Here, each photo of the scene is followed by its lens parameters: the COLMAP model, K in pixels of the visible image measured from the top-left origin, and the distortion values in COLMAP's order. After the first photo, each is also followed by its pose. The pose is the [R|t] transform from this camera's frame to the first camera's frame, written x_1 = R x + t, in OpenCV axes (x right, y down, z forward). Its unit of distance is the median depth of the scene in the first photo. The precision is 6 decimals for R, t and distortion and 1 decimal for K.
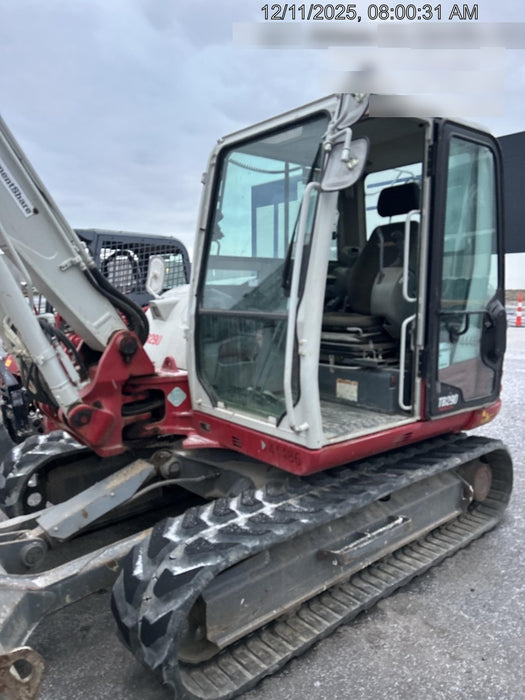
lens RADIAL K [[514.5, 0, 262.1], [0, 514.5, 359.3], [0, 0, 1]] dist [0.083329, 0.000060]
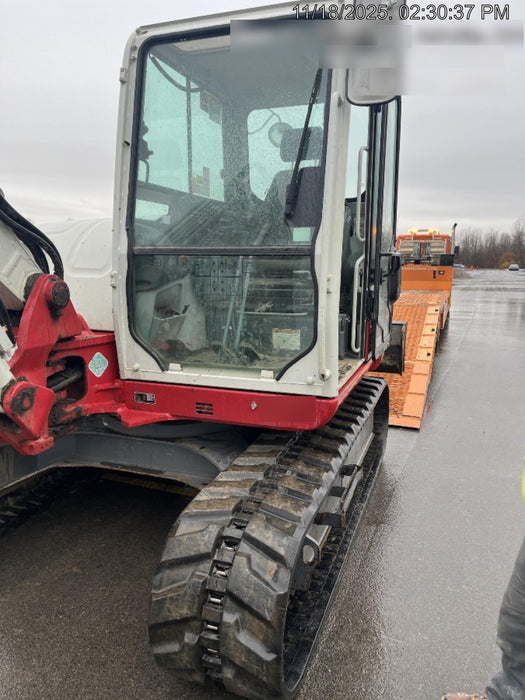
lens RADIAL K [[532.3, 0, 262.5], [0, 532.3, 350.0], [0, 0, 1]] dist [0.038636, -0.001815]
pose [[0.858144, -0.081766, 0.506857, -0.369151], [0.063236, 0.996553, 0.053701, 0.025423], [-0.509501, -0.014032, 0.860356, 0.205524]]
